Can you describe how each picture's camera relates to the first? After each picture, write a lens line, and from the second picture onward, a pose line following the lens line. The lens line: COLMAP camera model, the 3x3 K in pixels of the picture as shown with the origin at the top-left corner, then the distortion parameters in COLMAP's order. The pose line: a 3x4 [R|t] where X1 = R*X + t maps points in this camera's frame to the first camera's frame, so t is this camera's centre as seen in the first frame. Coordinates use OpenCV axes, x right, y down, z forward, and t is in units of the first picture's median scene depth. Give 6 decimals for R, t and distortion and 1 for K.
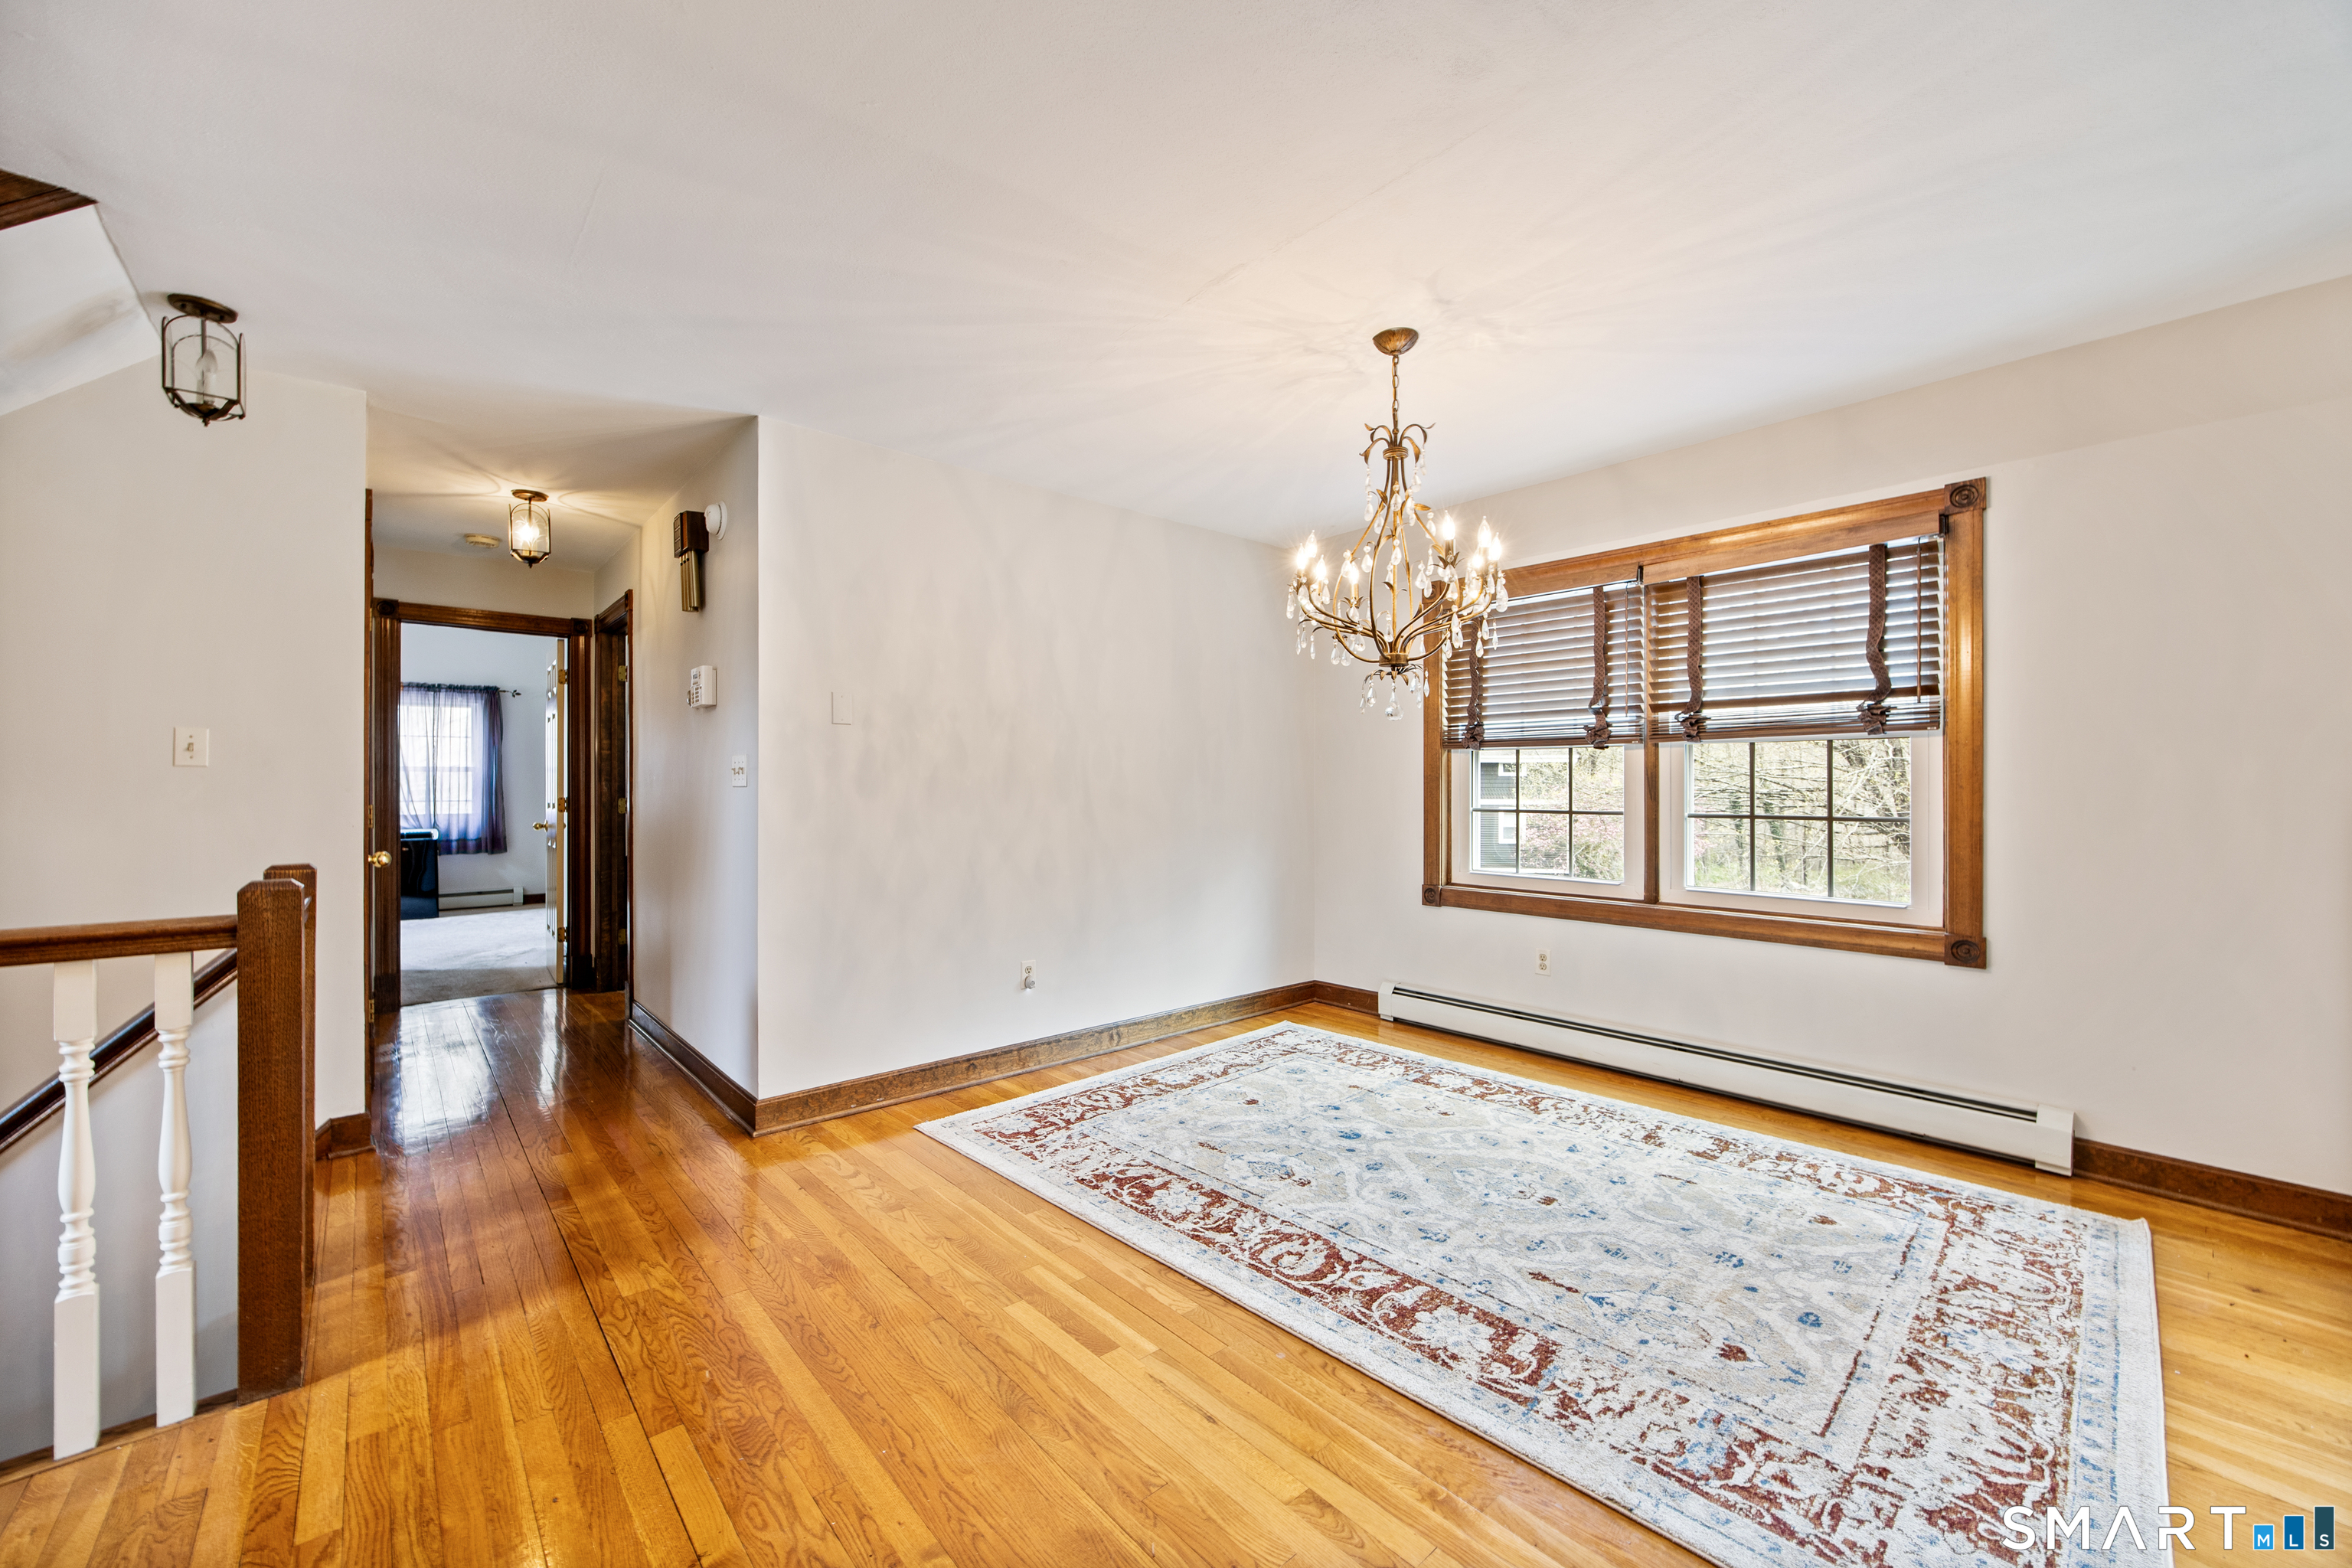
lens RADIAL K [[886.1, 0, 1181.6], [0, 886.1, 803.0], [0, 0, 1]] dist [0.000704, -0.000064]
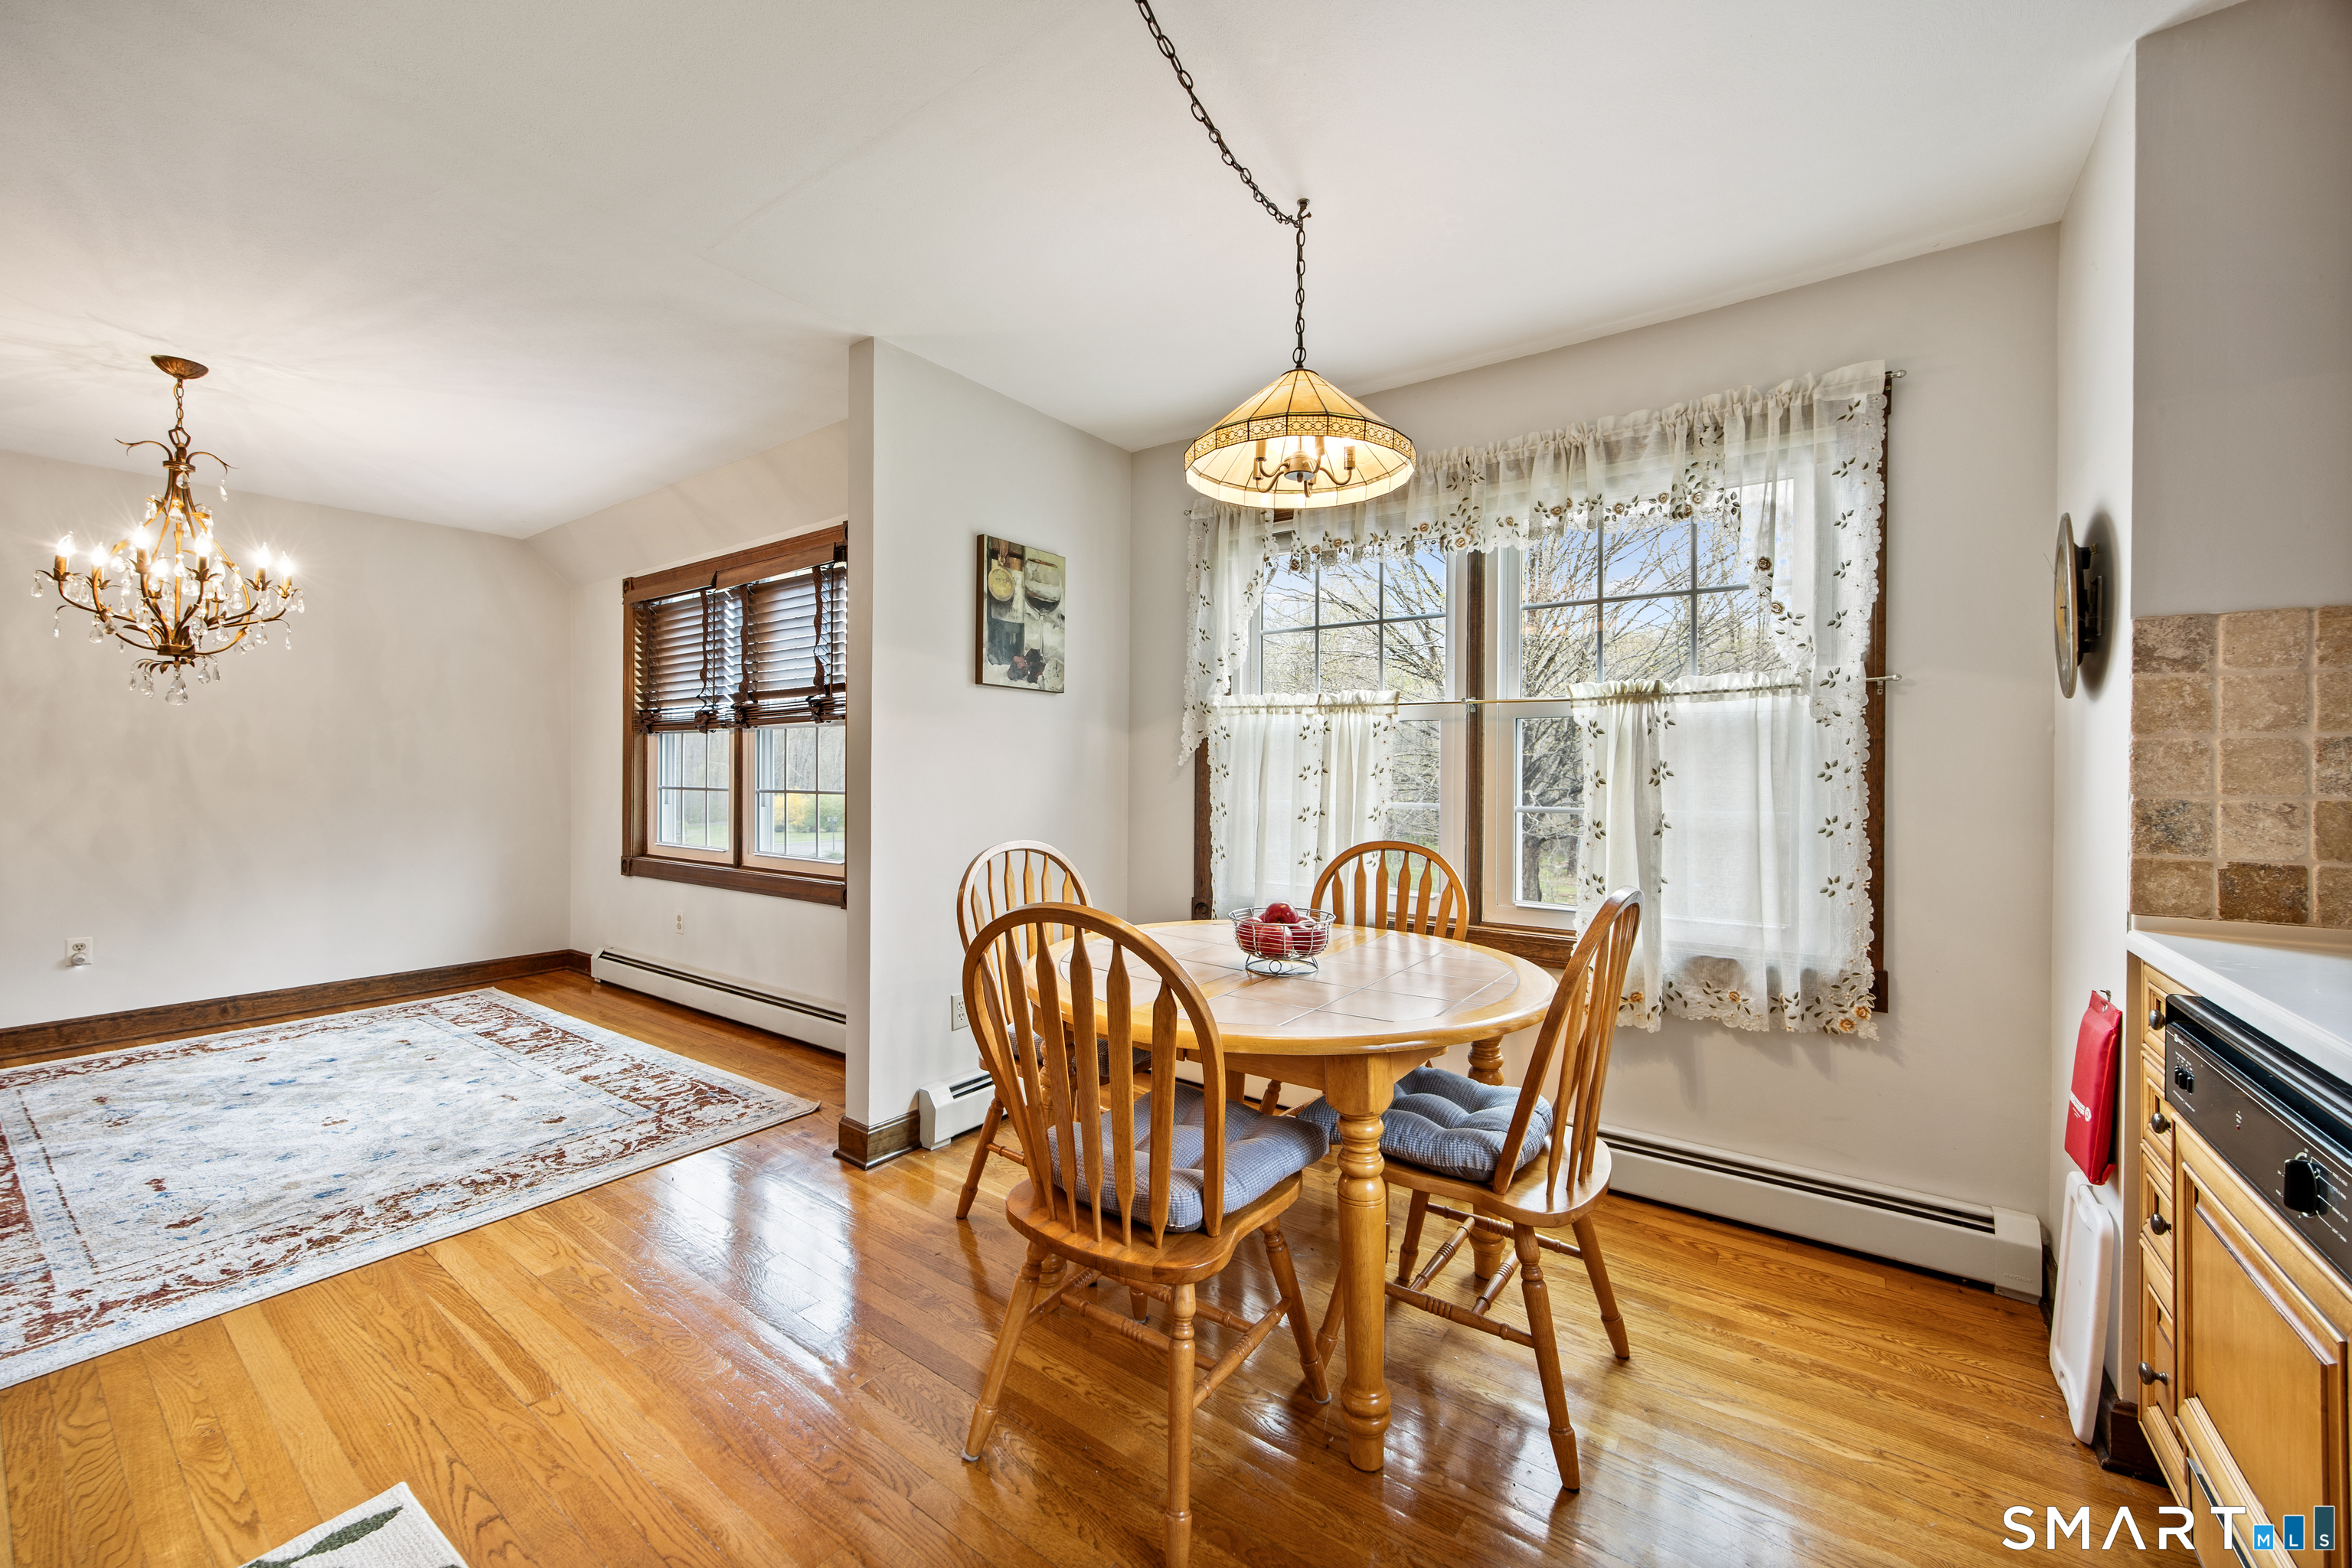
lens RADIAL K [[891.7, 0, 1170.6], [0, 891.7, 766.6], [0, 0, 1]] dist [0.000756, 0.000515]
pose [[0.984864, 0.003844, 0.173287, 1.095491], [0.000197, 0.999729, -0.023295, 0.012494], [-0.173330, 0.022976, 0.984596, -0.292832]]
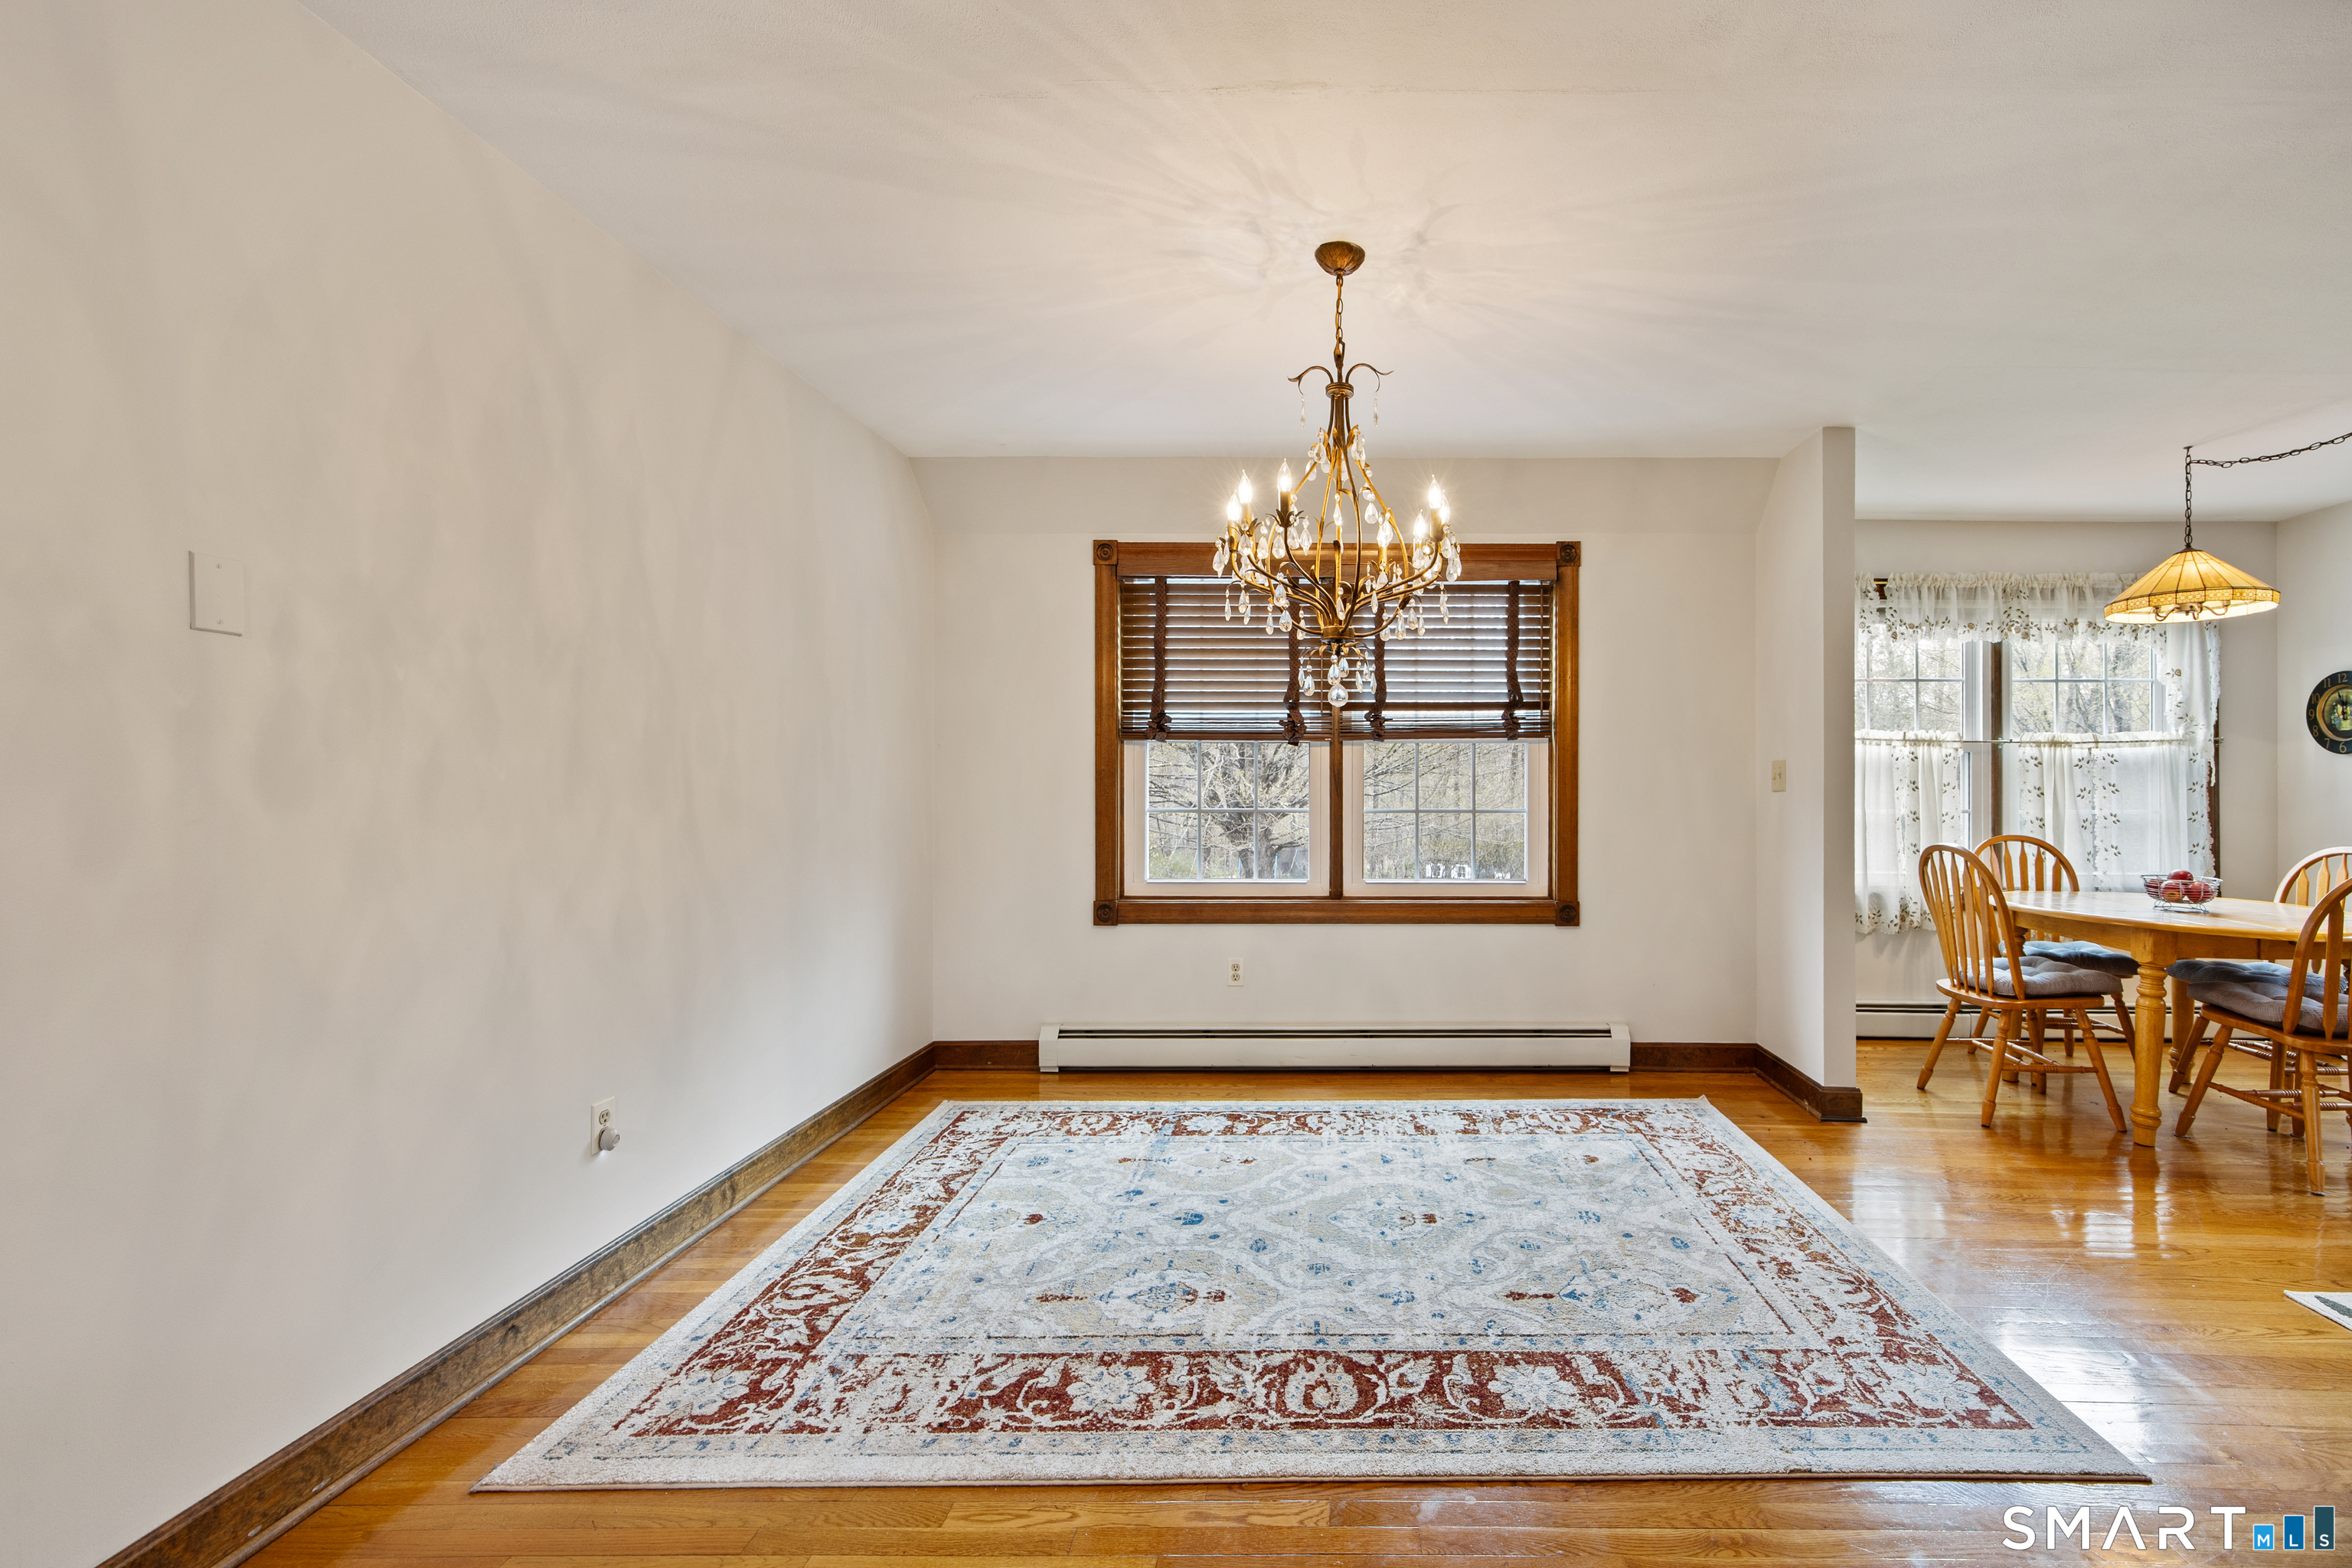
lens RADIAL K [[979.0, 0, 1332.7], [0, 979.0, 783.3], [0, 0, 1]] dist [0.001068, -0.000136]
pose [[0.697361, 0.002909, 0.716715, -0.344502], [0.013766, 0.999753, -0.017453, 0.000632], [-0.716588, 0.022037, 0.697148, 0.280262]]
